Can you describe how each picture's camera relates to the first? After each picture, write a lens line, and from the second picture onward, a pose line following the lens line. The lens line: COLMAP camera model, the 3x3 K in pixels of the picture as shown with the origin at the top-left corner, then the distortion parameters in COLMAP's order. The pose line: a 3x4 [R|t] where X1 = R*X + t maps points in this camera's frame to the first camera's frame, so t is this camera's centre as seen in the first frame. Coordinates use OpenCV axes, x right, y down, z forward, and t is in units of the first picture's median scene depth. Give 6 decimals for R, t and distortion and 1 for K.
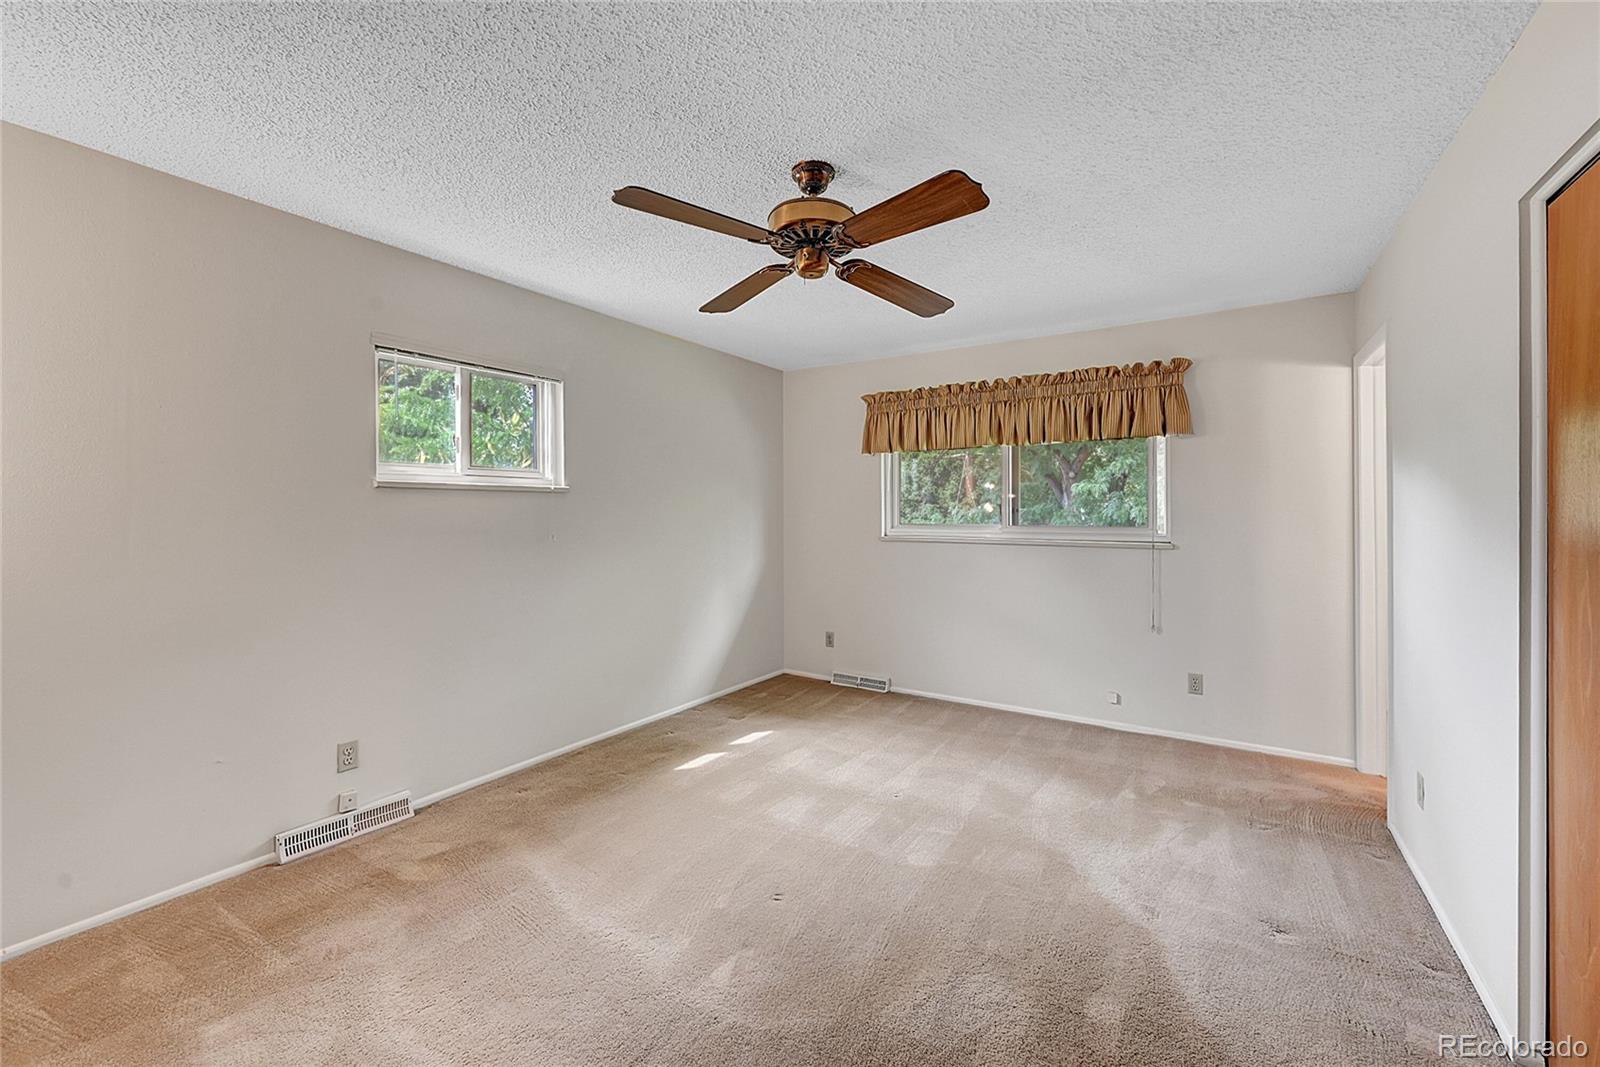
lens RADIAL K [[643.2, 0, 797.5], [0, 643.2, 521.3], [0, 0, 1]] dist [-0.007527, -0.000417]
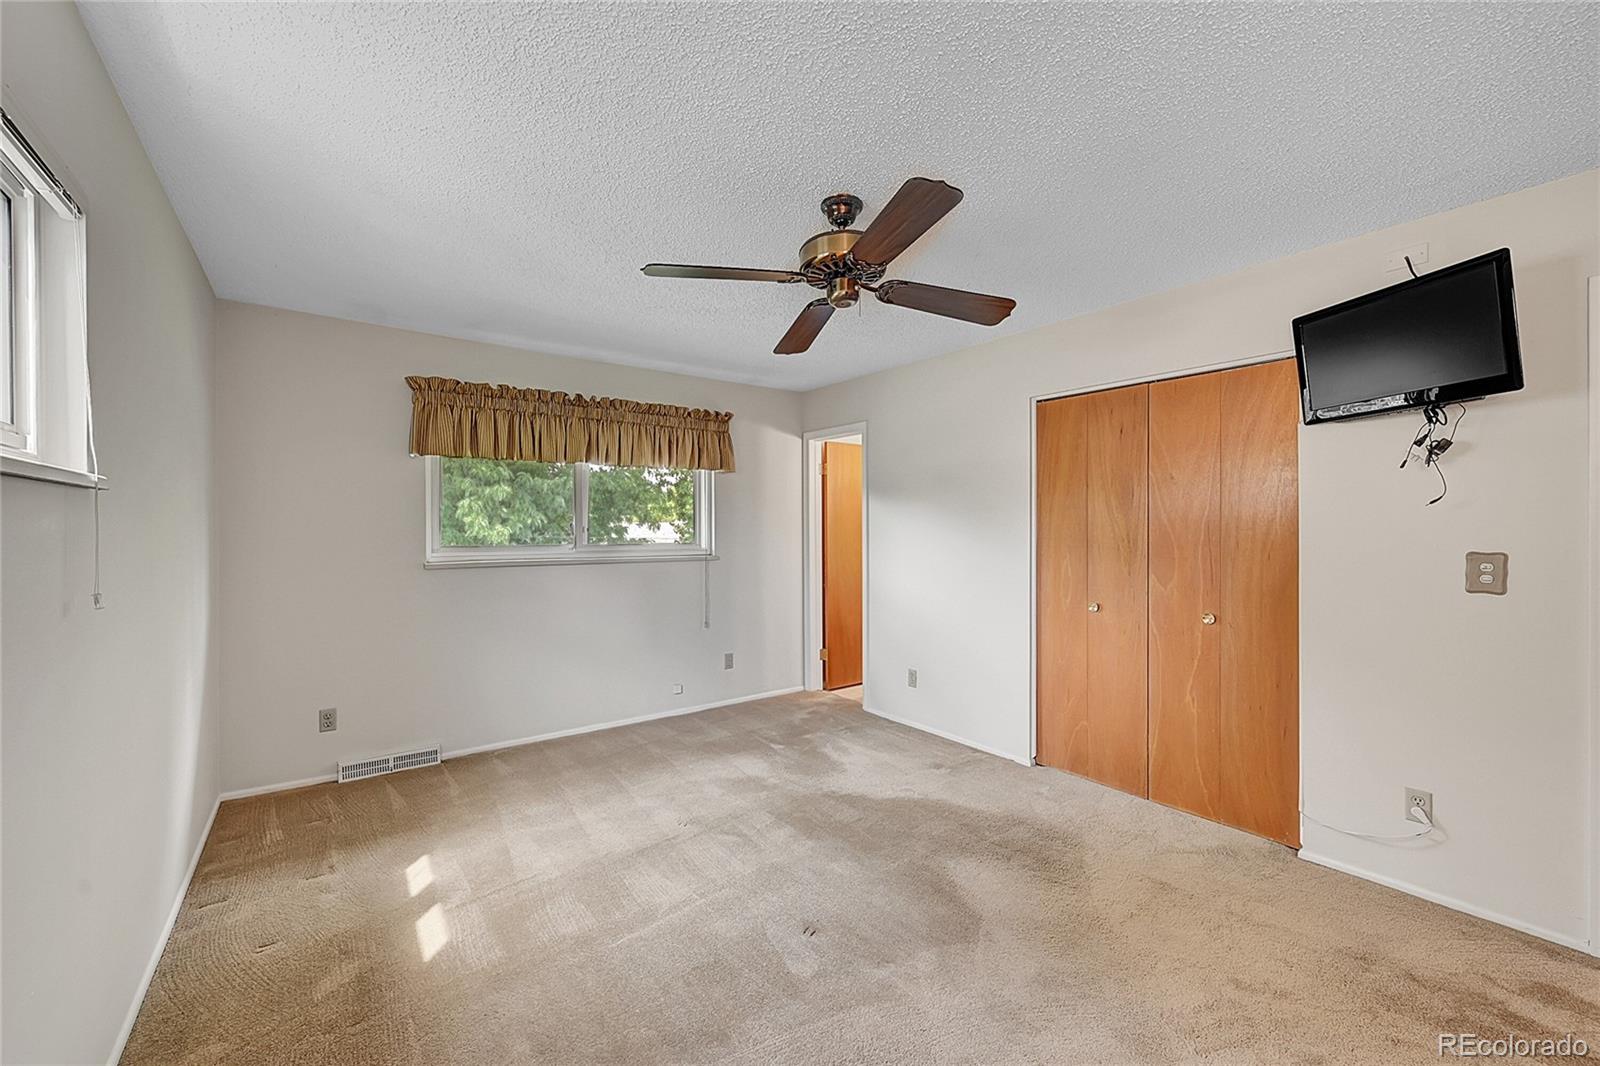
lens RADIAL K [[643.2, 0, 802.4], [0, 643.2, 530.1], [0, 0, 1]] dist [-0.007527, -0.000417]
pose [[0.335319, -0.005181, 0.942090, -0.578390], [0.013830, 0.999904, 0.000577, -0.013376], [-0.942003, 0.012836, 0.335359, 0.418062]]
